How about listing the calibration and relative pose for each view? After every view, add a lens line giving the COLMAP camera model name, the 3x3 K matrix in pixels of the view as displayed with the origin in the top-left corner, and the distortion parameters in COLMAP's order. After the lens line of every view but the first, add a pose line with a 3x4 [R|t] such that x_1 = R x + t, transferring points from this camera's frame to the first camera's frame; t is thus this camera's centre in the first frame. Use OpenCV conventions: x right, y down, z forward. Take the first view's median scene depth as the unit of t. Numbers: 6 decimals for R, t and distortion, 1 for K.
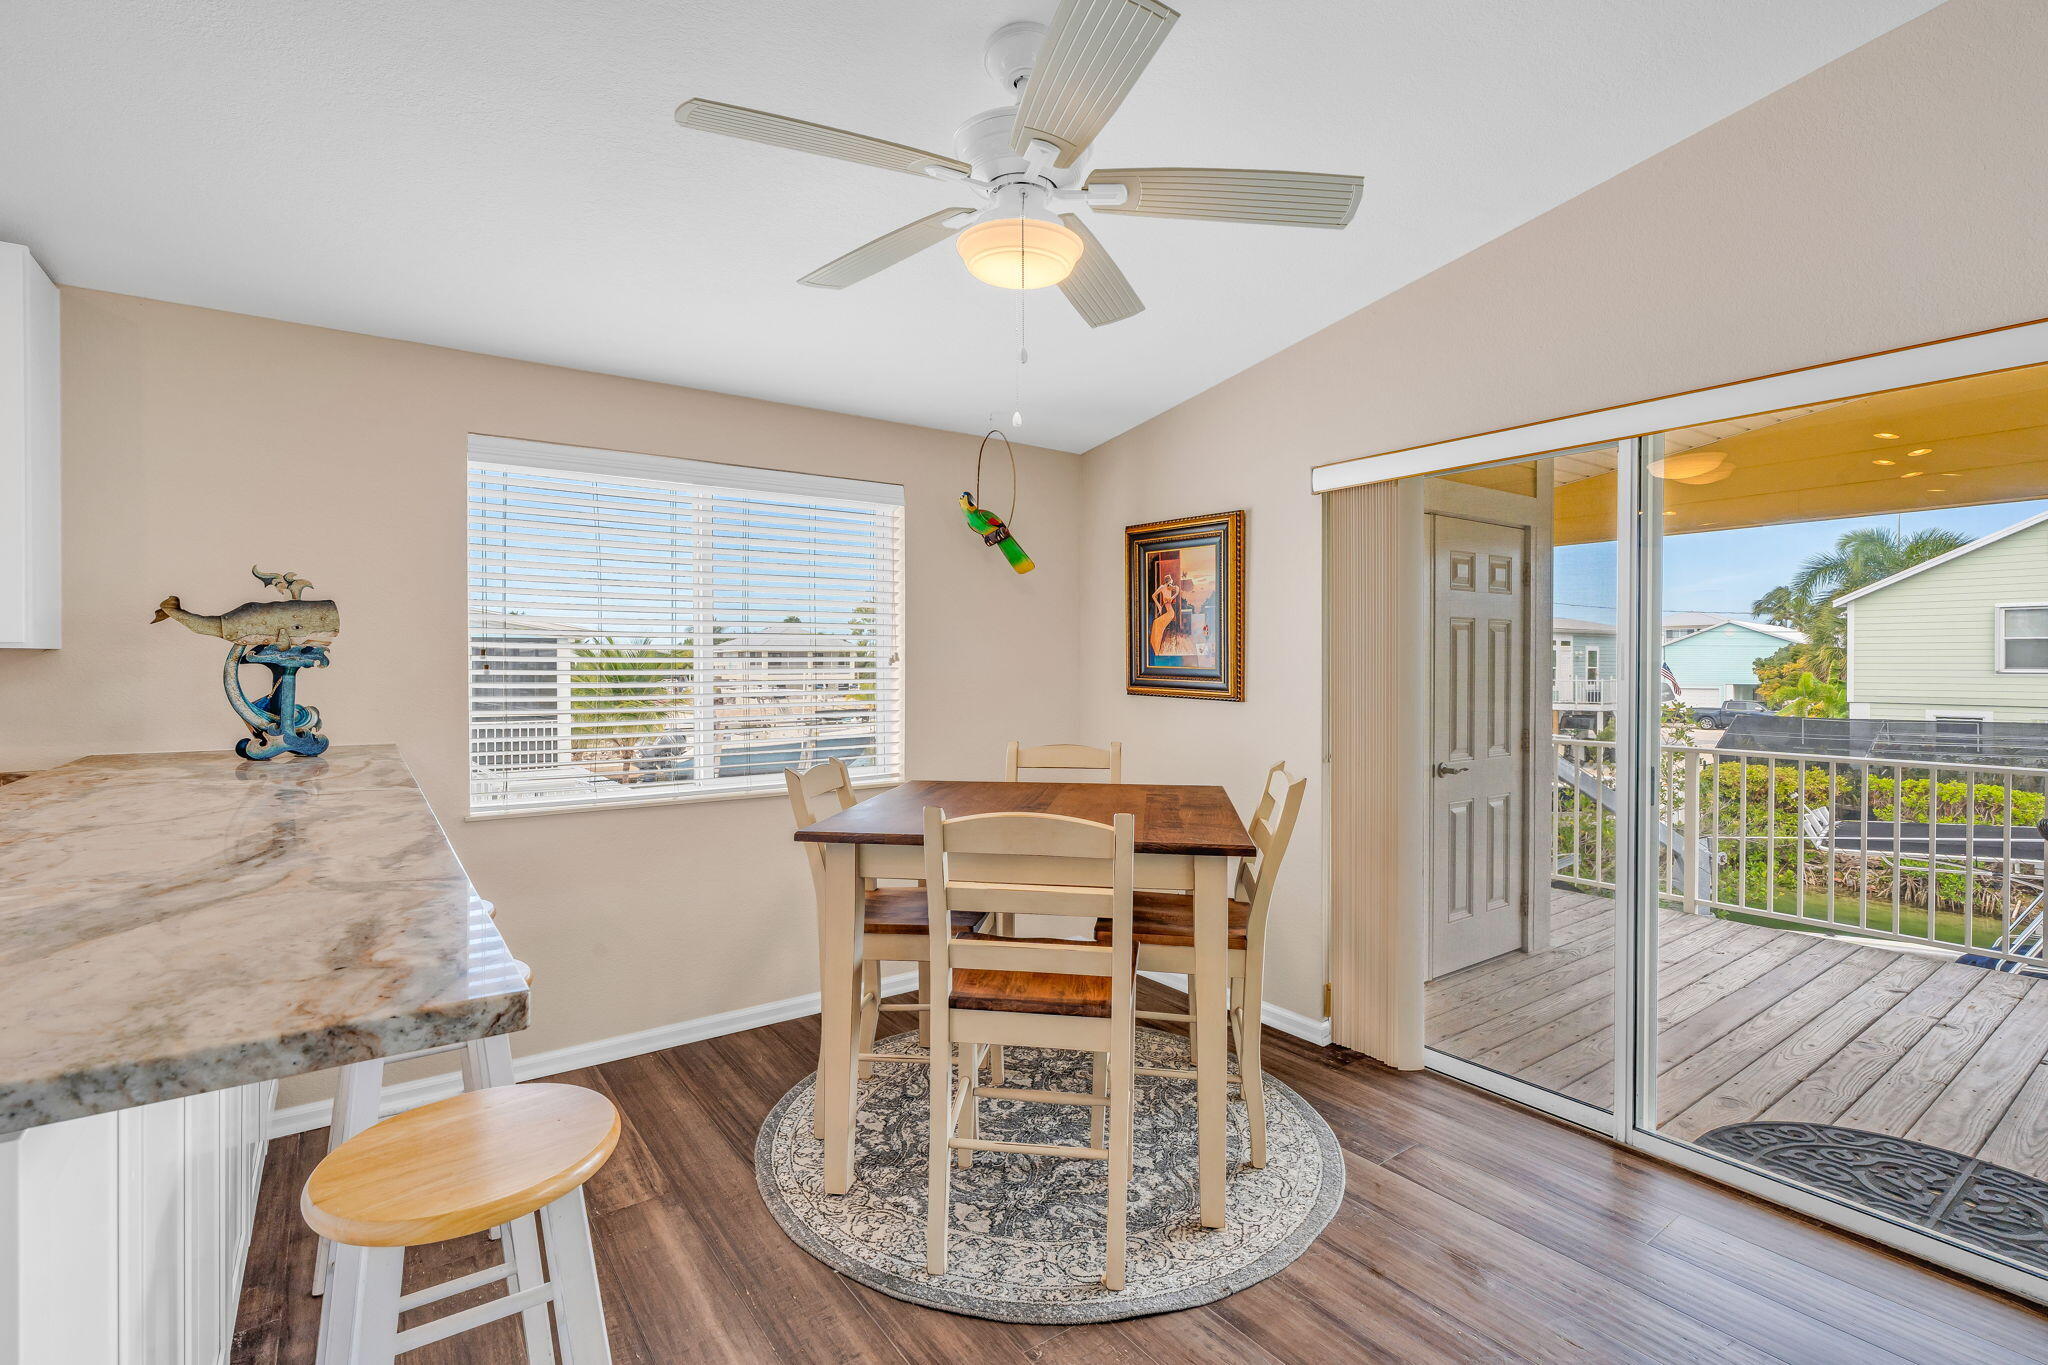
lens RADIAL K [[925.6, 0, 1016.5], [0, 925.6, 671.6], [0, 0, 1]] dist [0.000894, 0.000001]
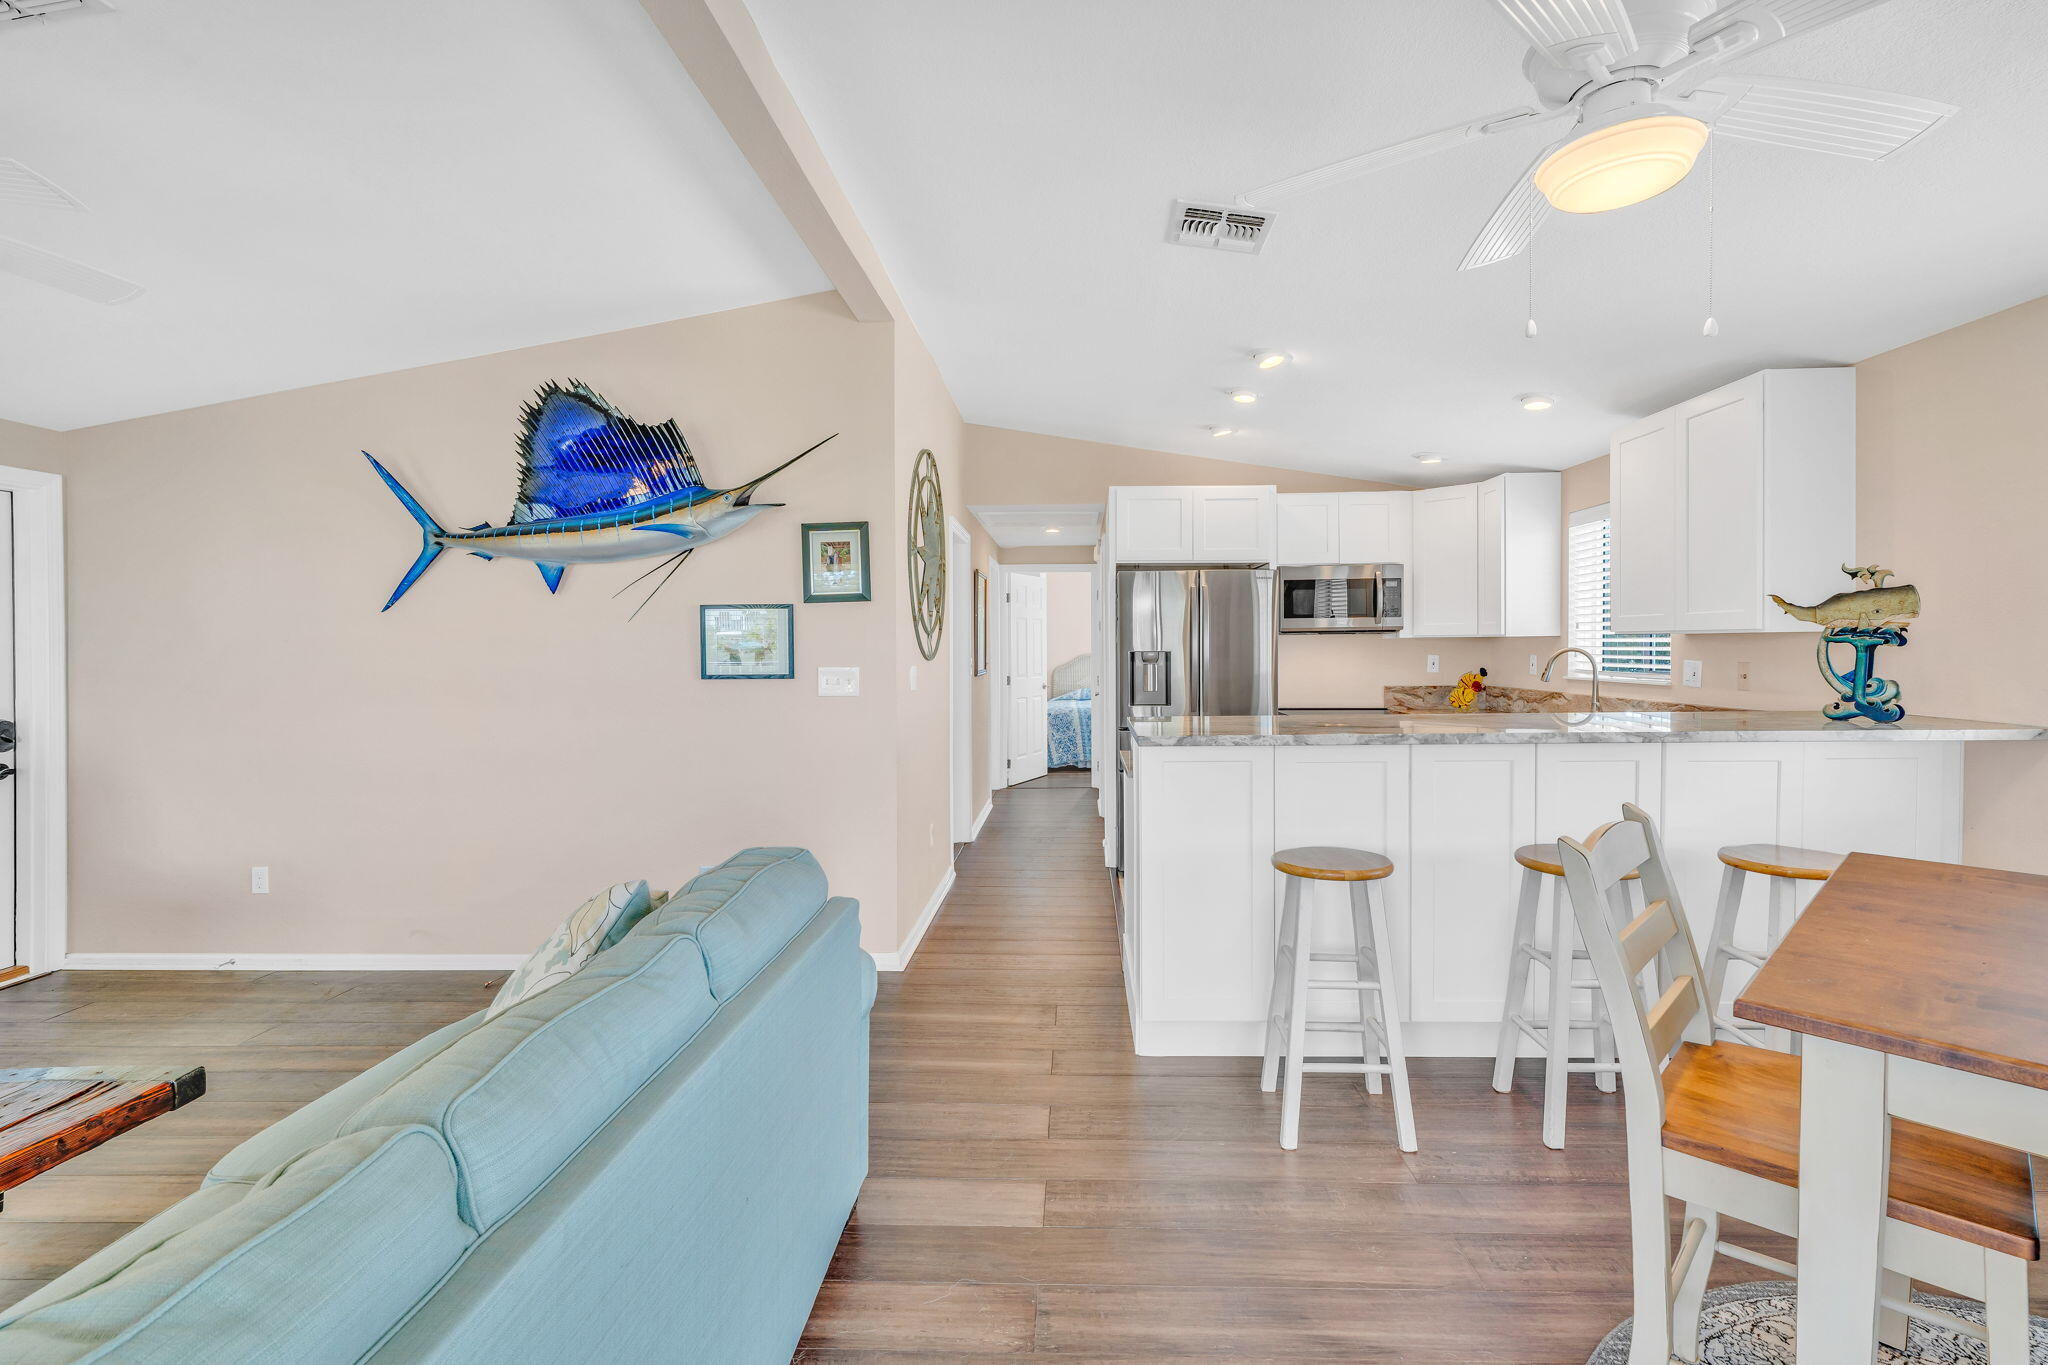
lens RADIAL K [[936.9, 0, 1069.5], [0, 936.9, 654.9], [0, 0, 1]] dist [-0.002488, -0.000041]
pose [[-0.597062, 0.010481, -0.802127, 0.785632], [-0.002575, 0.999884, 0.014982, -0.008665], [0.802191, 0.011011, -0.596966, 0.918529]]
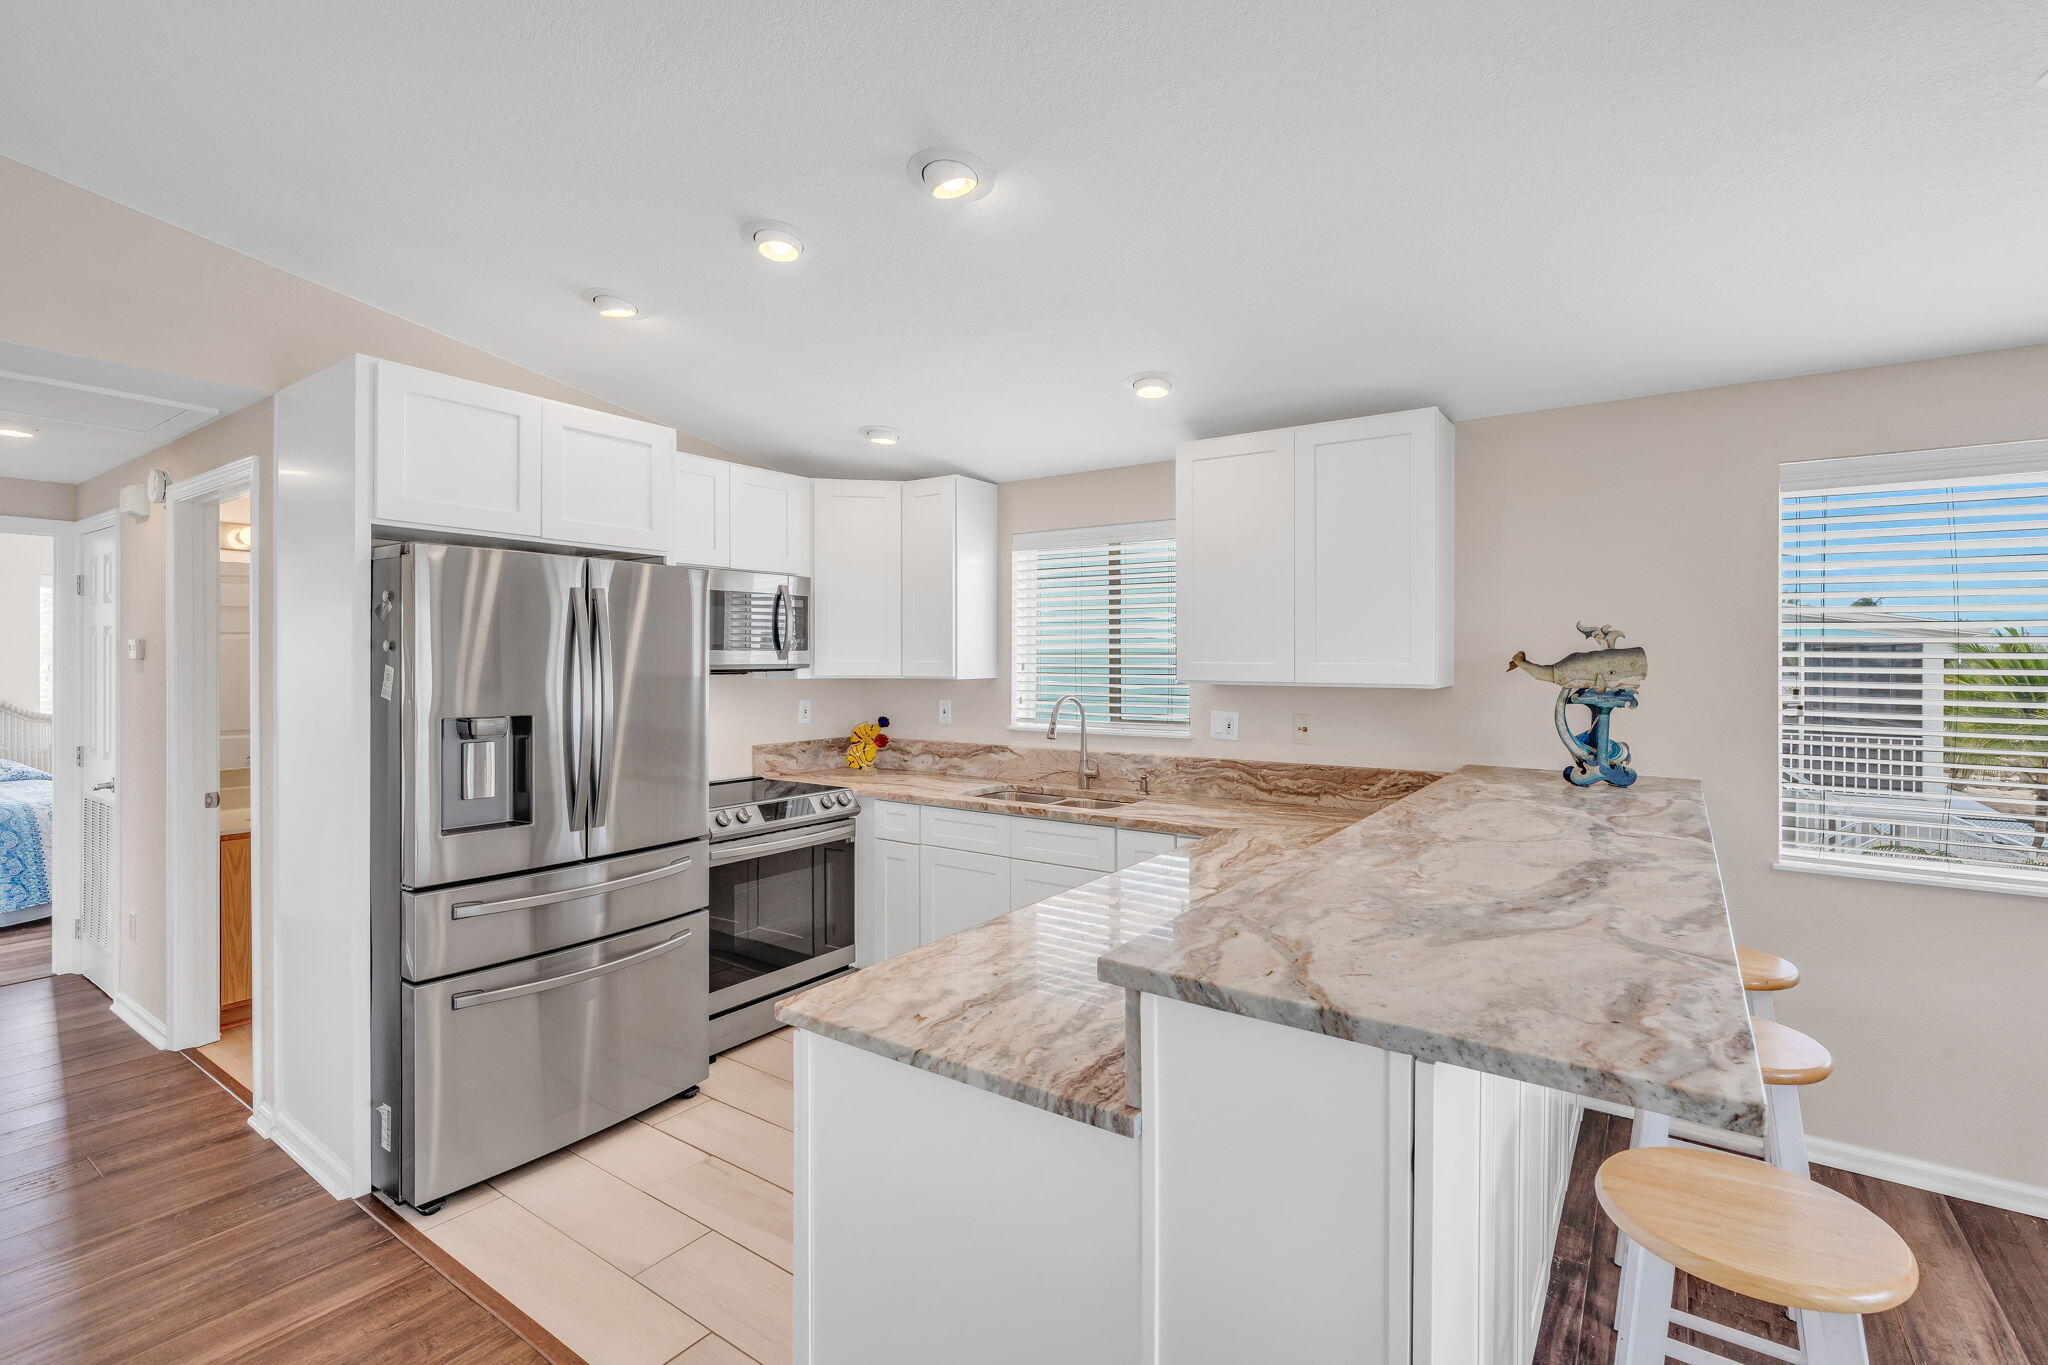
lens RADIAL K [[926.9, 0, 1022.6], [0, 926.9, 664.6], [0, 0, 1]] dist [-0.005879, -0.000142]
pose [[0.329188, 0.001970, -0.944262, 0.064552], [-0.010509, 0.999944, -0.001578, -0.049627], [0.944206, 0.010443, 0.329190, -0.065122]]
